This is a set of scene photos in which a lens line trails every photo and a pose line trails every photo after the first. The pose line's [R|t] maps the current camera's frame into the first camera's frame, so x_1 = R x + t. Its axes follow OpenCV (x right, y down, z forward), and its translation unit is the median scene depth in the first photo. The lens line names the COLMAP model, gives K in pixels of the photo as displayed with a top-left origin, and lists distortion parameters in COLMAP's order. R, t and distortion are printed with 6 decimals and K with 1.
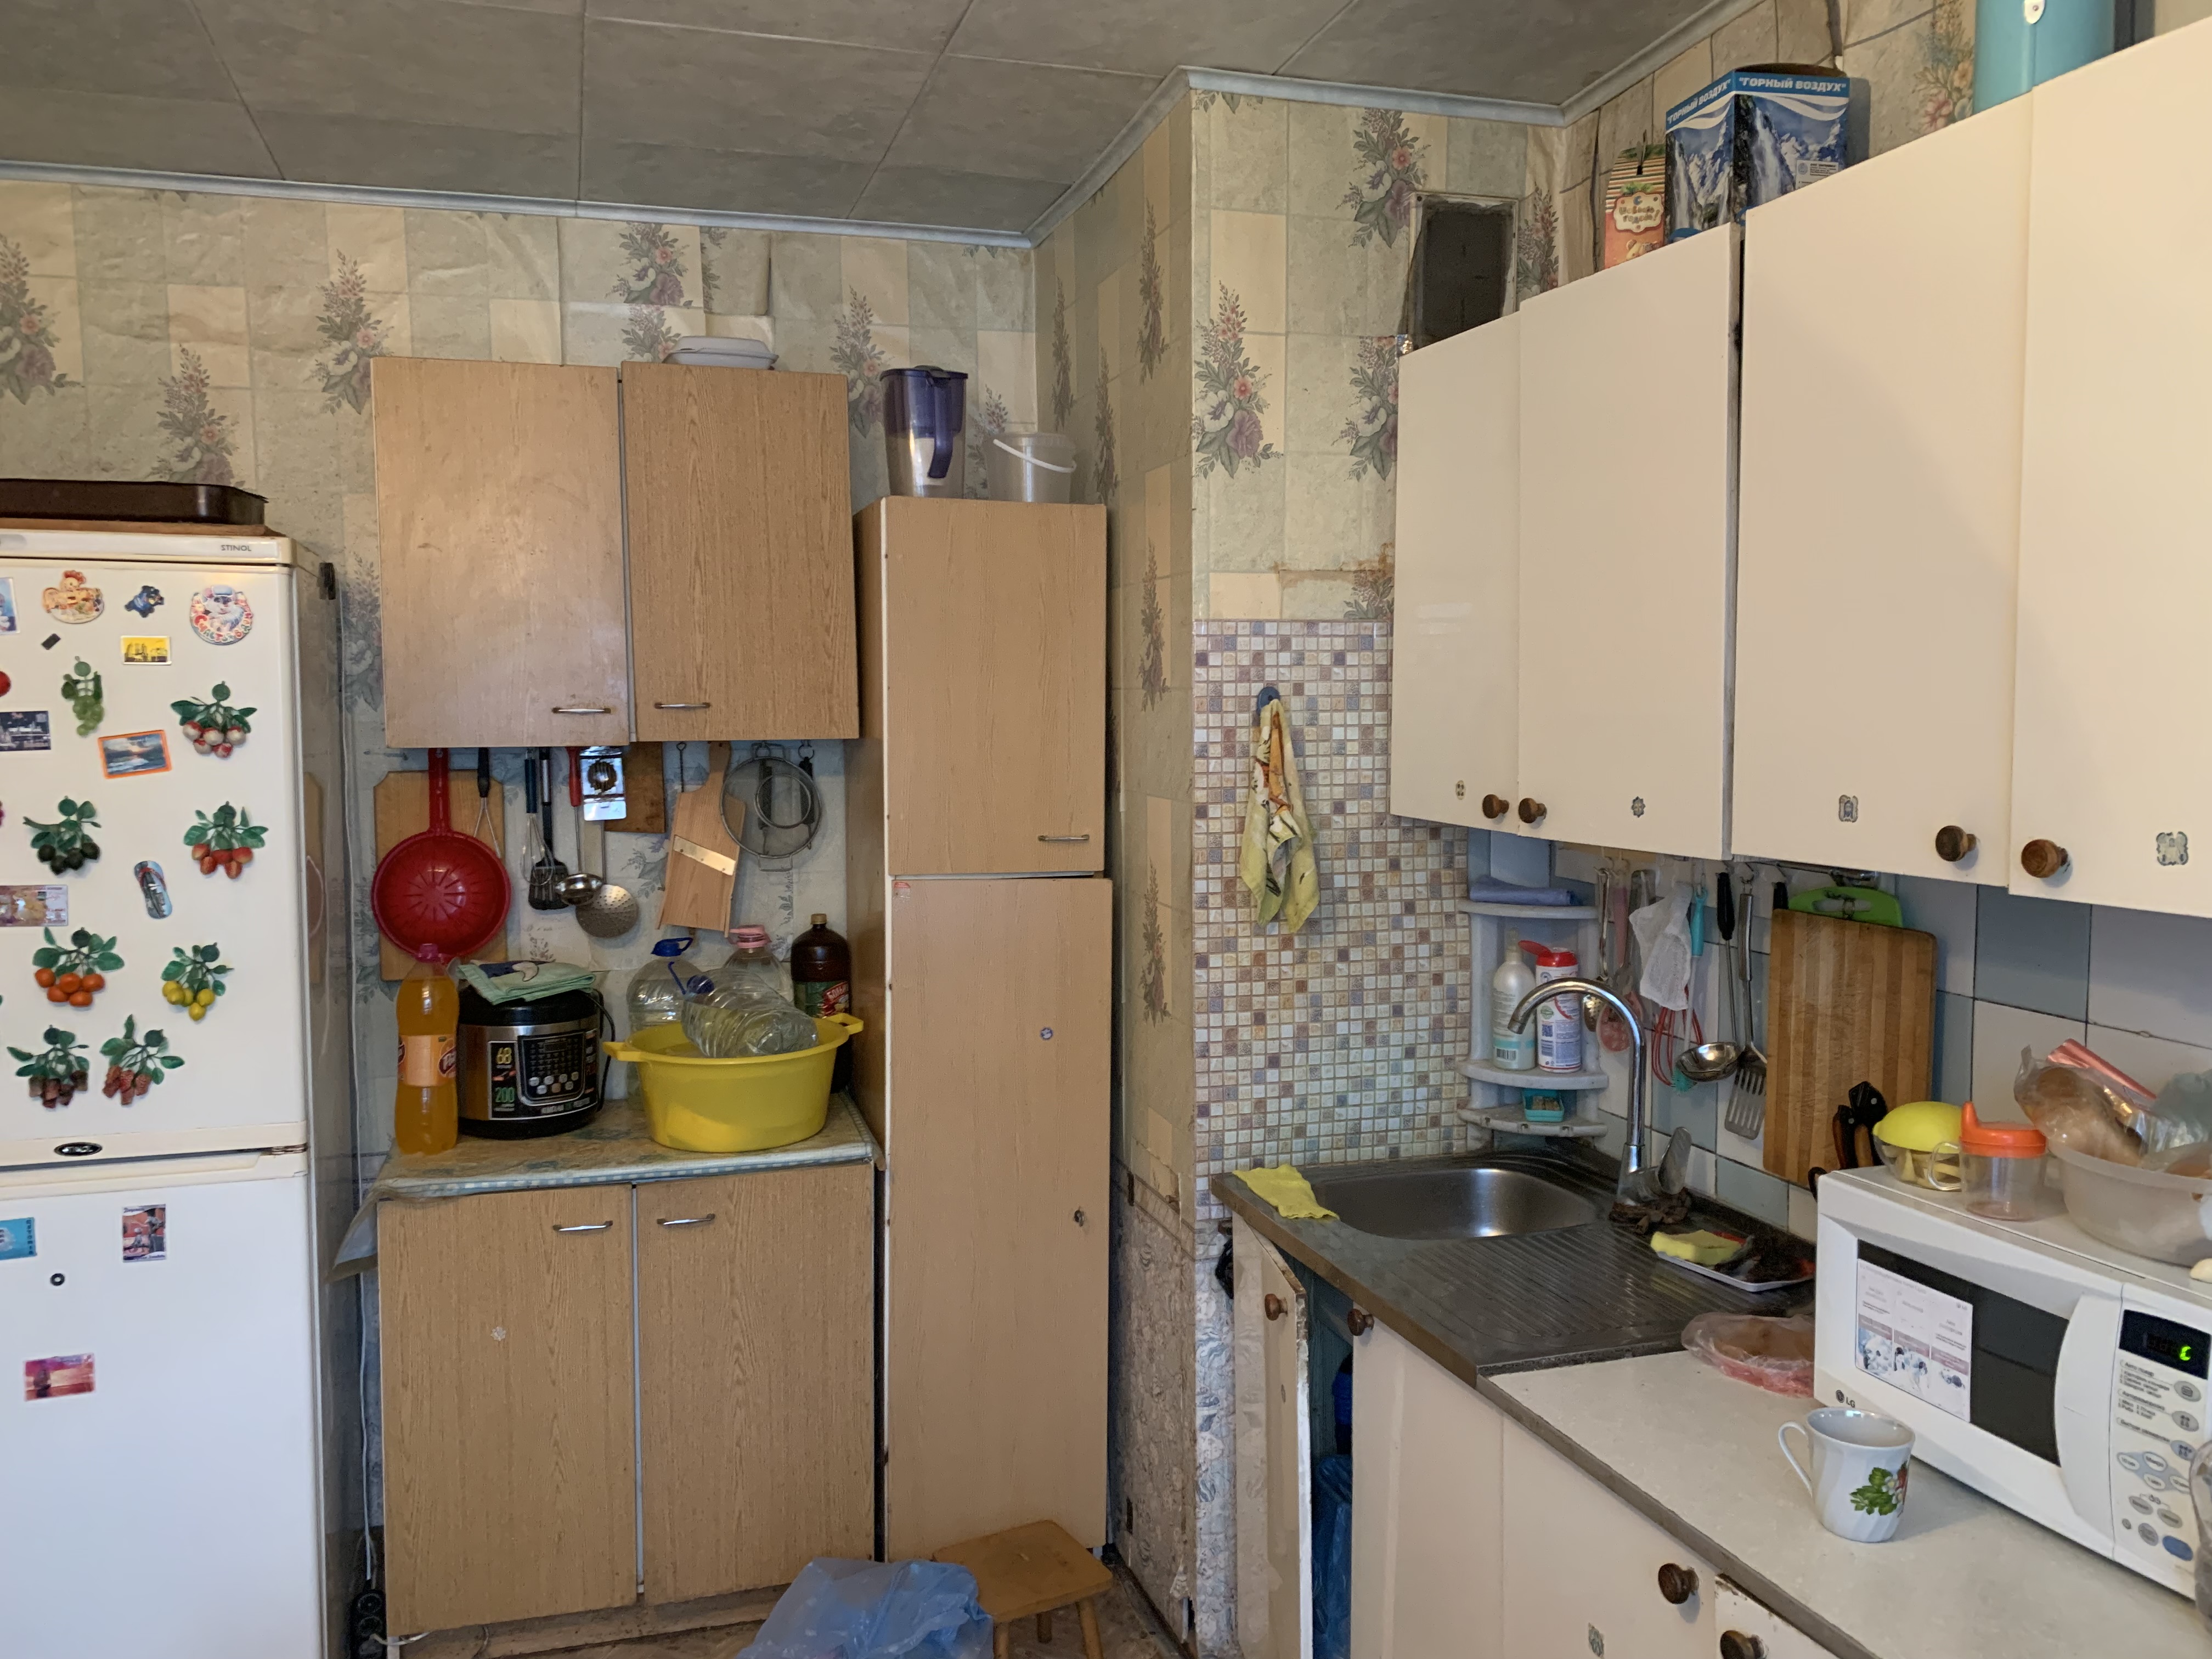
lens RADIAL K [[1710.4, 0, 1106.0], [0, 1710.4, 829.5], [0, 0, 1]] dist [0.003762, 0.007328]
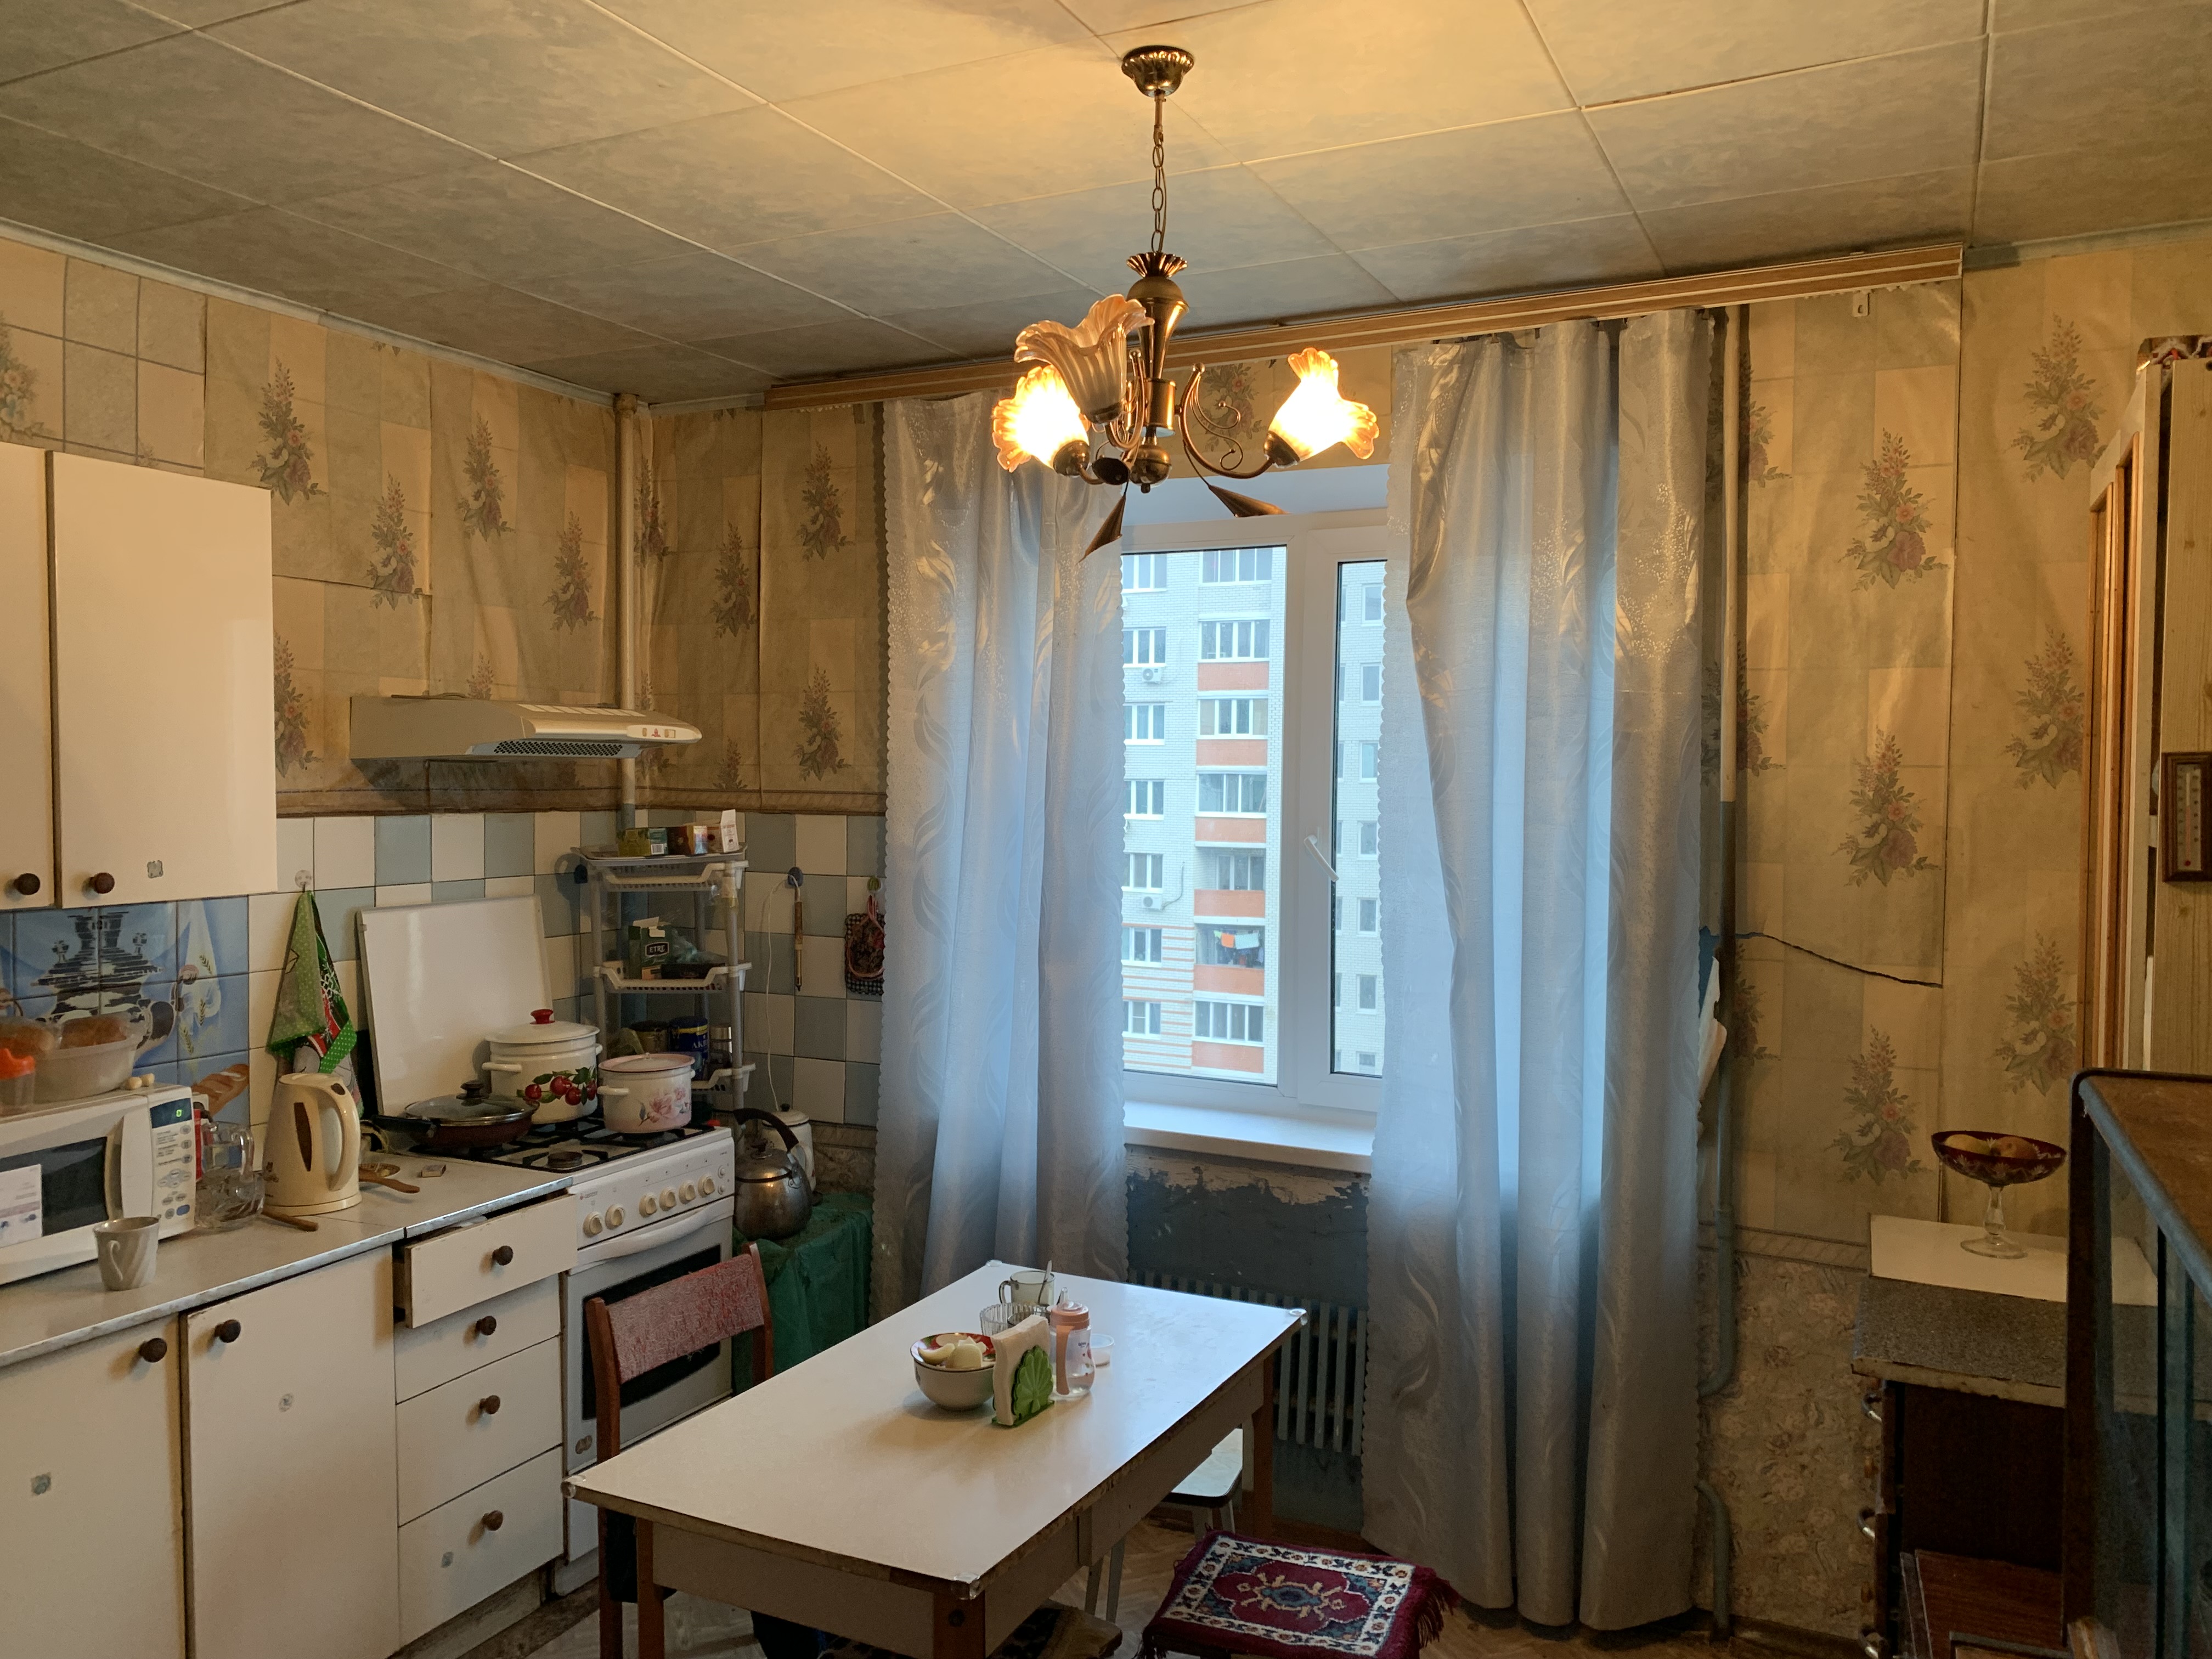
lens RADIAL K [[1710.4, 0, 1106.0], [0, 1710.4, 829.5], [0, 0, 1]] dist [0.003762, 0.007328]
pose [[-0.739514, -0.024592, 0.672692, -1.469654], [0.041600, 0.995753, 0.082134, -0.145676], [-0.671855, 0.088723, -0.735350, 1.635664]]
